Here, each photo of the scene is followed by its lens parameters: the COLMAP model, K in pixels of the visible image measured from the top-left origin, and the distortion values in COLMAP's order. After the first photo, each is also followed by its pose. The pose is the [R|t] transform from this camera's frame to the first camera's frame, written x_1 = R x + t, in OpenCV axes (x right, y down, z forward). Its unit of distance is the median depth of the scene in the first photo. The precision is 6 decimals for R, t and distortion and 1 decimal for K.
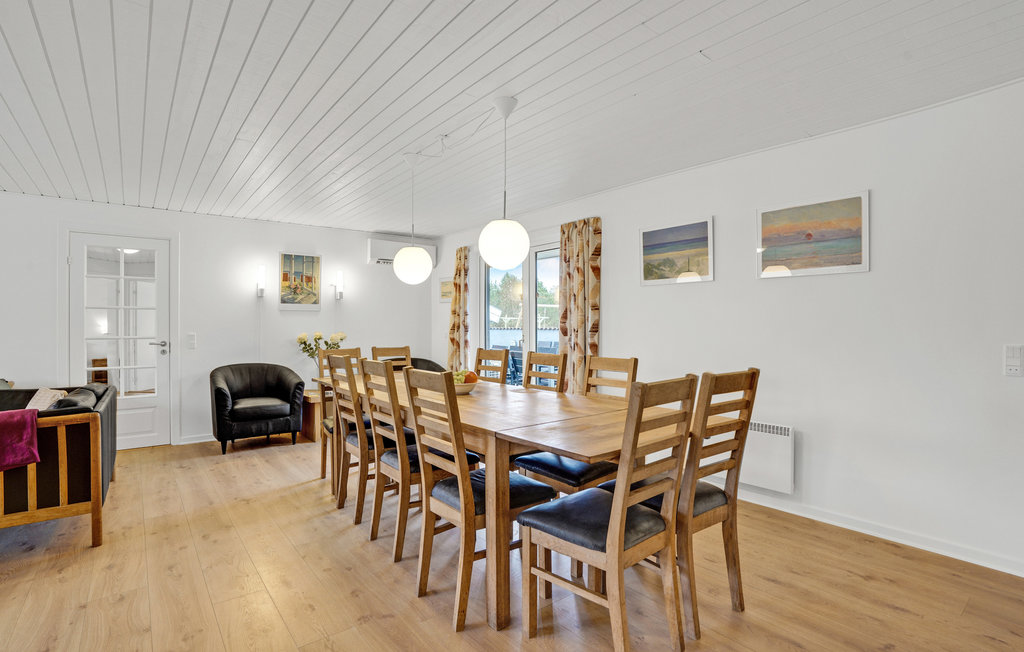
lens RADIAL K [[483.2, 0, 504.9], [0, 483.2, 329.6], [0, 0, 1]] dist [-0.045226, 0.016473]
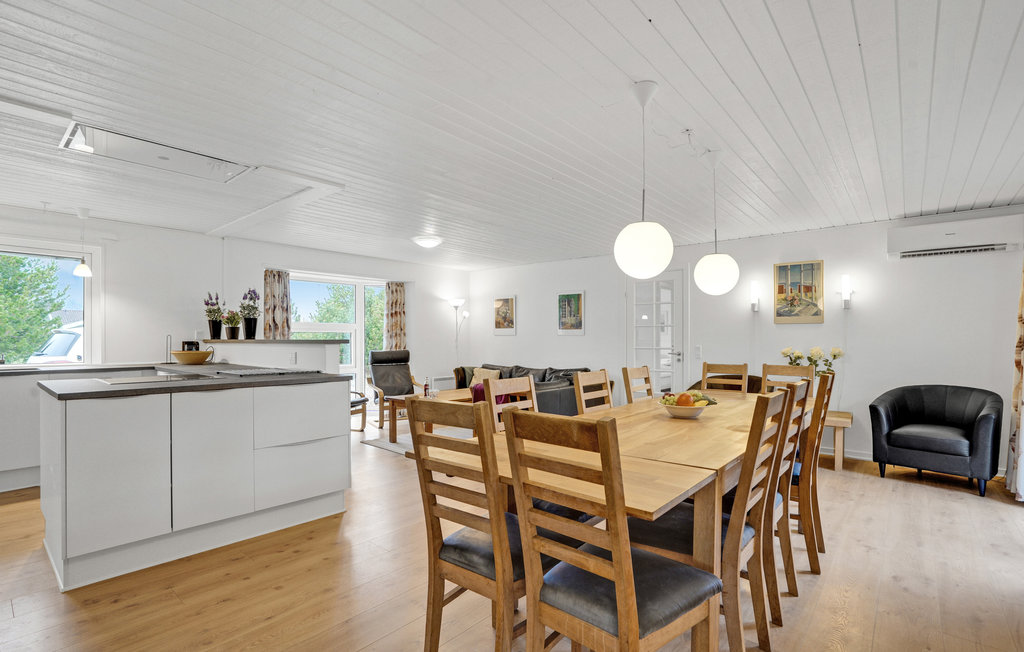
lens RADIAL K [[483.2, 0, 506.3], [0, 483.2, 339.4], [0, 0, 1]] dist [-0.045226, 0.016473]
pose [[0.194821, 0.004475, -0.980829, 0.463875], [-0.009318, 0.999953, 0.002711, -0.007593], [0.980795, 0.008611, 0.194853, 0.331644]]
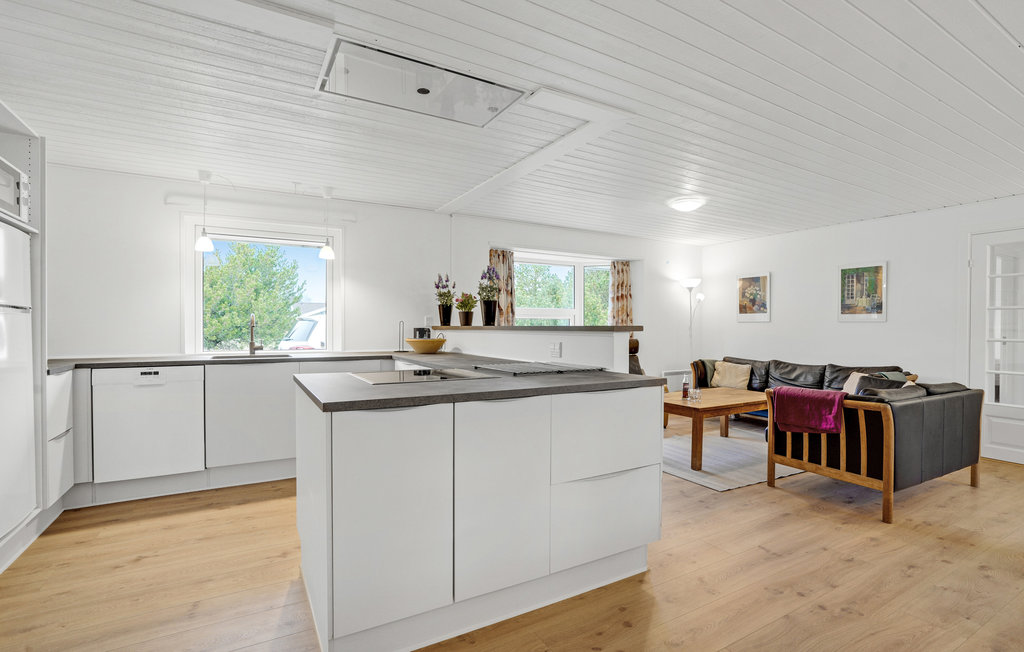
lens RADIAL K [[483.2, 0, 513.3], [0, 483.2, 331.3], [0, 0, 1]] dist [-0.045226, 0.016473]
pose [[-0.141250, 0.012740, -0.989892, 0.225579], [-0.010817, 0.999838, 0.014412, -0.003030], [0.989915, 0.012743, -0.141089, 0.161409]]
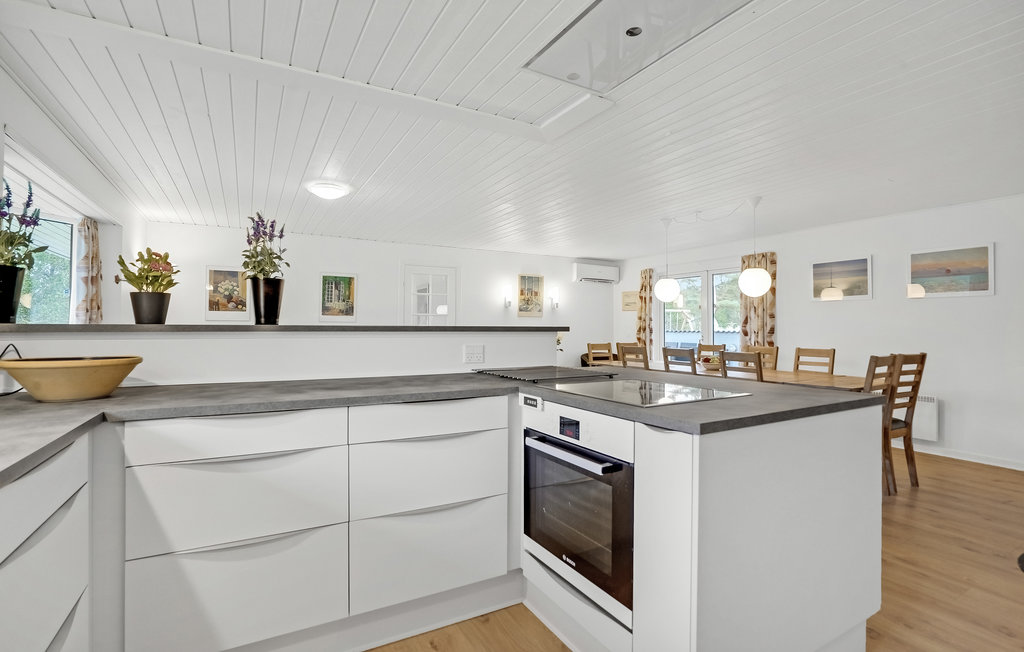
lens RADIAL K [[483.2, 0, 502.3], [0, 483.2, 321.9], [0, 0, 1]] dist [-0.045226, 0.016473]
pose [[0.987990, 0.005016, -0.154434, -0.367020], [-0.008208, 0.999766, -0.020037, 0.005026], [0.154297, 0.021064, 0.987800, -0.480173]]
